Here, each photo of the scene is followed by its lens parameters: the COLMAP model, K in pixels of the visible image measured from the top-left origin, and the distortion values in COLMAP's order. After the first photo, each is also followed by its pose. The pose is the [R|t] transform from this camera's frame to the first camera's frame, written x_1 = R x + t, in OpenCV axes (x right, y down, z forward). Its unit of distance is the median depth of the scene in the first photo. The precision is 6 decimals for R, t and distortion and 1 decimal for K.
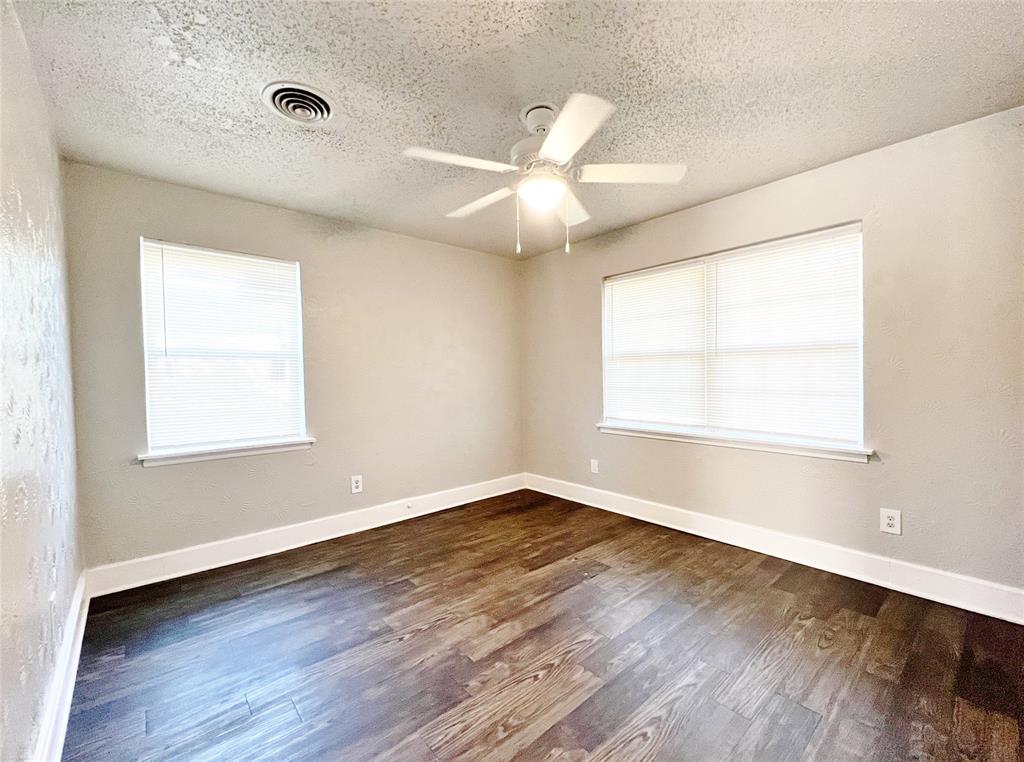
lens RADIAL K [[440.6, 0, 512.0], [0, 440.6, 381.0], [0, 0, 1]] dist [0.000202, 0.000305]
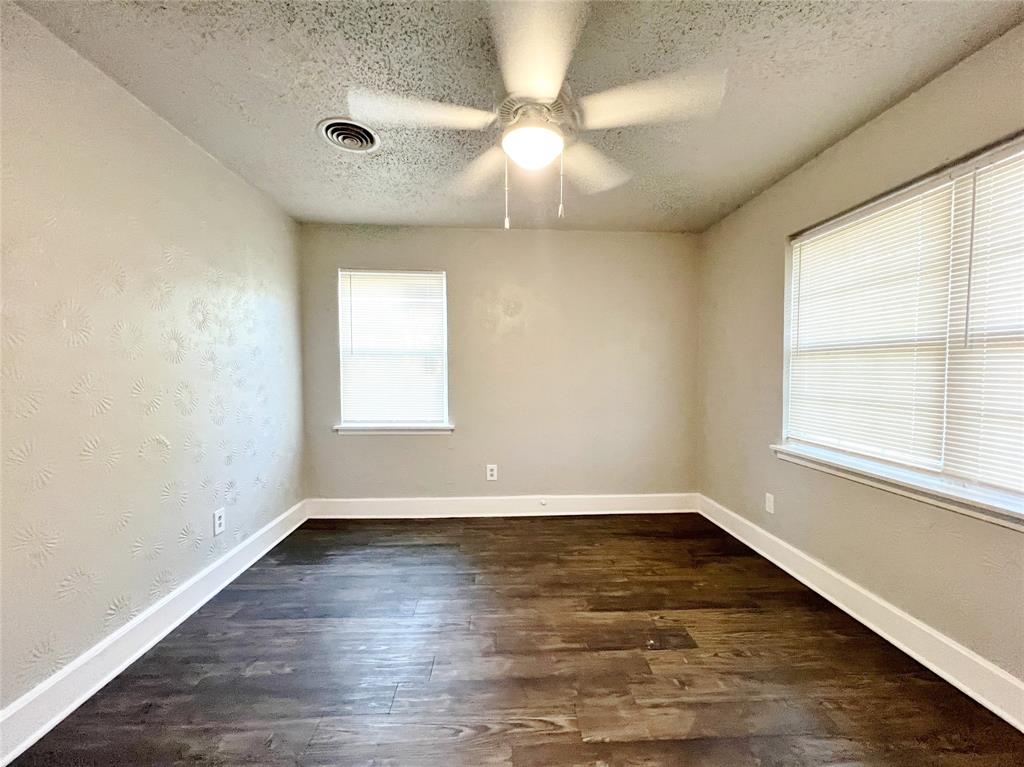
lens RADIAL K [[423.4, 0, 499.0], [0, 423.4, 387.1], [0, 0, 1]] dist [0.001257, 0.000056]
pose [[0.782389, 0.041826, -0.621384, 0.347458], [-0.024433, 0.999036, 0.036483, -0.014153], [0.622311, -0.013361, 0.782656, 0.244011]]
